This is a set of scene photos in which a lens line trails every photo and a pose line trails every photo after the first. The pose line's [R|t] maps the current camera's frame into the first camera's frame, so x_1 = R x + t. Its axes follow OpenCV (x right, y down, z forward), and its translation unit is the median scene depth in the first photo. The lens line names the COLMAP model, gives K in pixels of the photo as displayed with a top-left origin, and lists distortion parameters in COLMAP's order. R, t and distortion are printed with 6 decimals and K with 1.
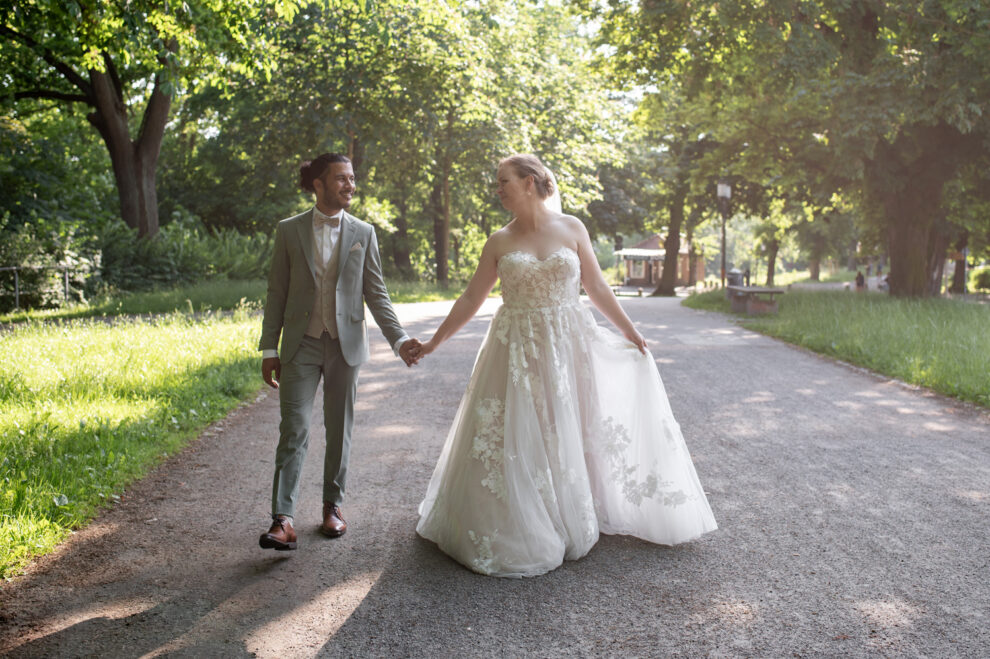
lens RADIAL K [[979.3, 0, 496.2], [0, 979.3, 290.2], [0, 0, 1]] dist [-0.085415, 0.012565]
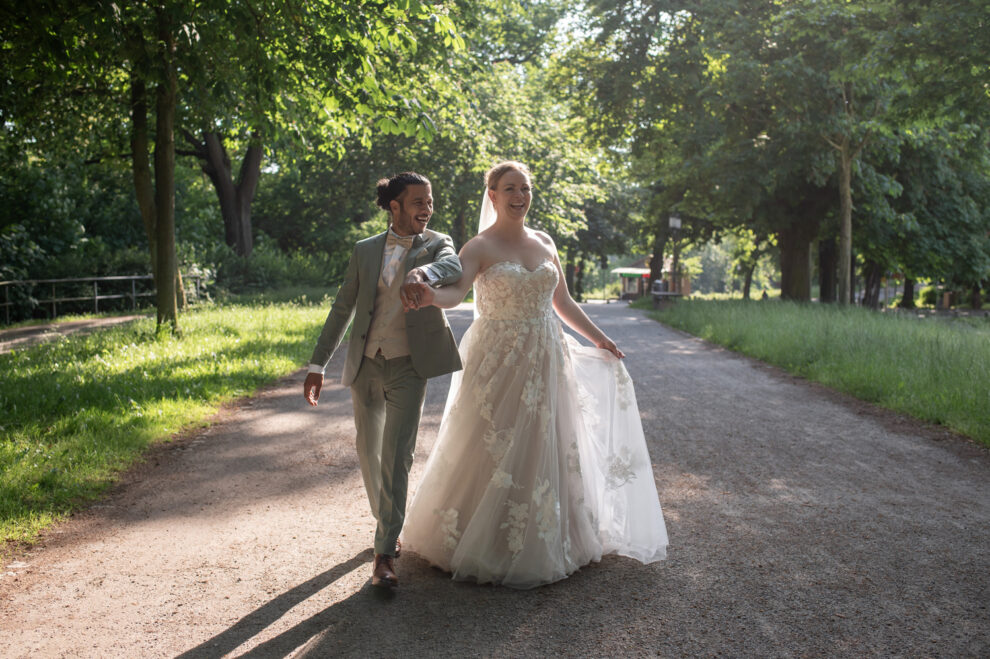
lens RADIAL K [[984.3, 0, 490.1], [0, 984.3, 334.3], [0, 0, 1]] dist [-0.074542, 0.025088]
pose [[0.999248, 0.008614, -0.037806, 0.032797], [-0.007699, 0.999675, 0.024290, 0.015479], [0.038003, -0.023981, 0.998990, -0.289725]]
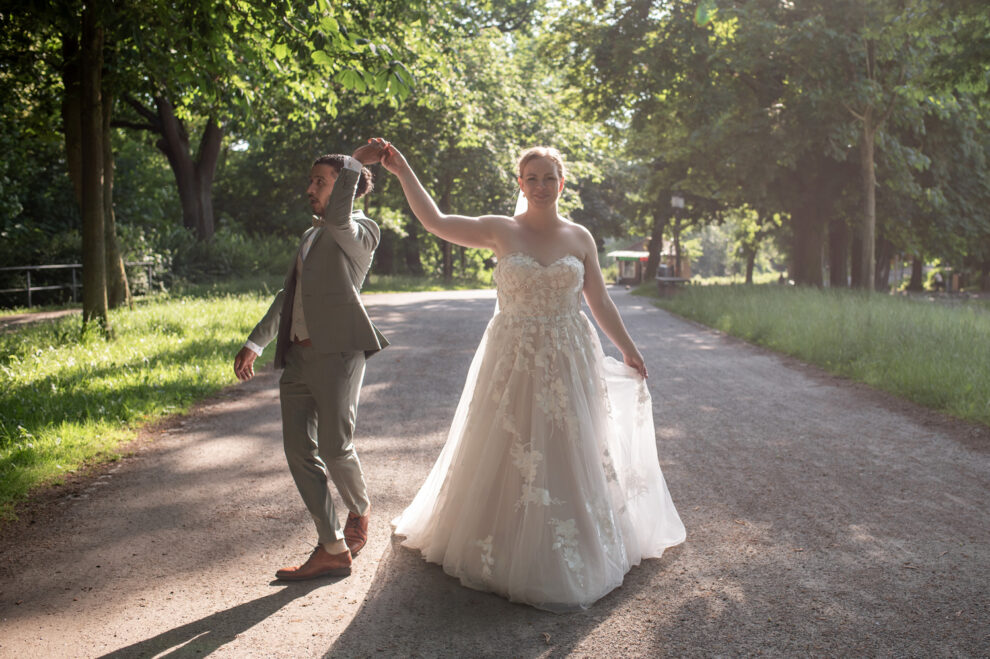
lens RADIAL K [[1016.4, 0, 547.6], [0, 1016.4, 317.9], [0, 0, 1]] dist [-0.073069, 0.034787]
pose [[0.999554, -0.002031, 0.029805, 0.030152], [0.001383, 0.999762, 0.021765, 0.012713], [-0.029842, -0.021714, 0.999319, -0.231370]]
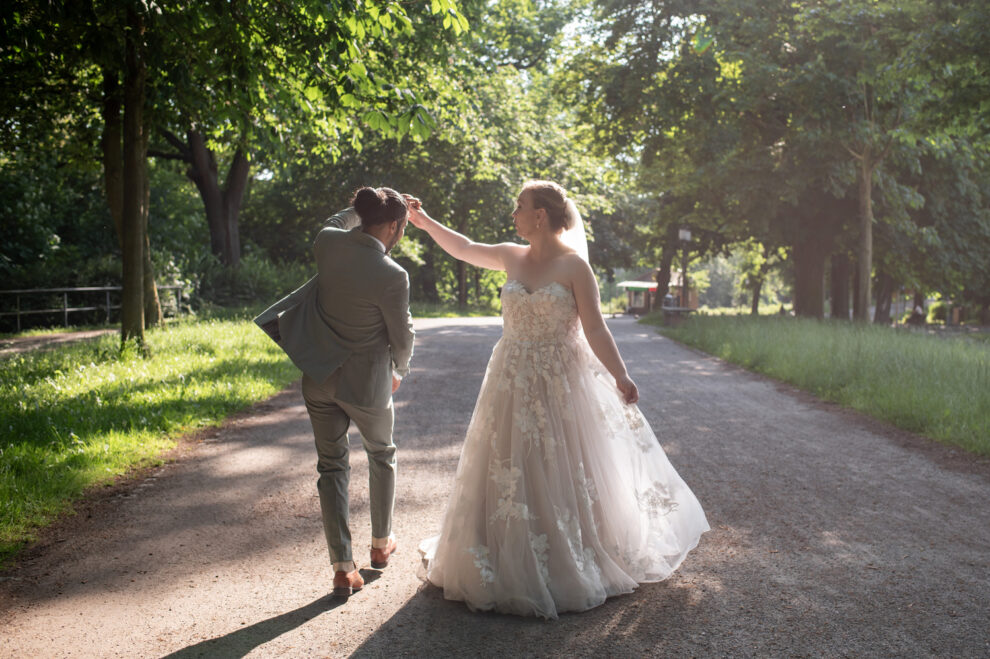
lens RADIAL K [[995.1, 0, 544.9], [0, 995.1, 331.7], [0, 0, 1]] dist [-0.069815, 0.018390]
pose [[0.999815, 0.012117, 0.014947, 0.031206], [-0.012235, 0.999894, 0.007858, 0.013430], [-0.014850, -0.008039, 0.999857, -0.250325]]
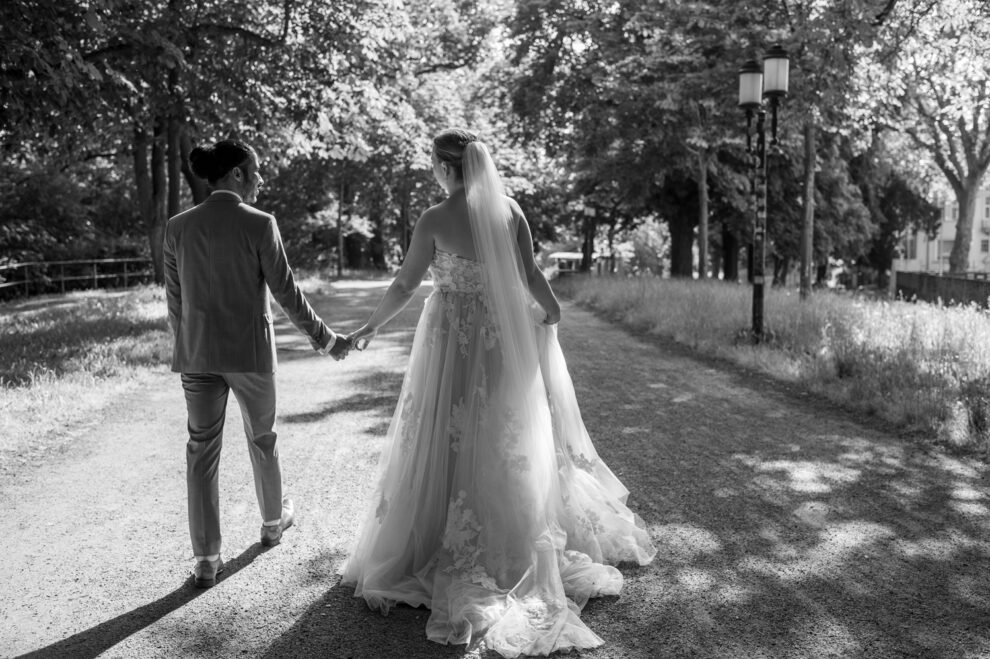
lens RADIAL K [[1043.2, 0, 495.0], [0, 1043.2, 329.5], [0, 0, 1]] dist [-0.093162, 0.135705]
pose [[0.999995, 0.000335, 0.003273, 0.072981], [-0.000420, 0.999658, 0.026133, 0.033314], [-0.003263, -0.026134, 0.999653, -0.537474]]
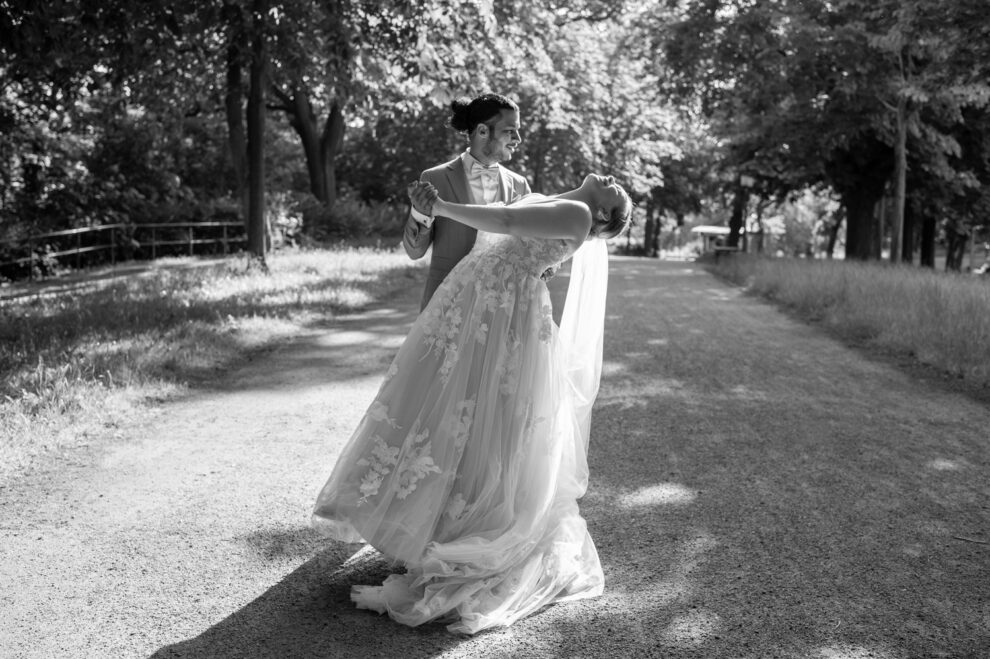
lens RADIAL K [[1015.6, 0, 492.9], [0, 1015.6, 323.9], [0, 0, 1]] dist [-0.072538, 0.047024]
pose [[0.991873, 0.035165, -0.122276, 0.058295], [-0.028706, 0.998118, 0.054190, 0.024200], [0.123952, -0.050240, 0.991016, -0.365570]]
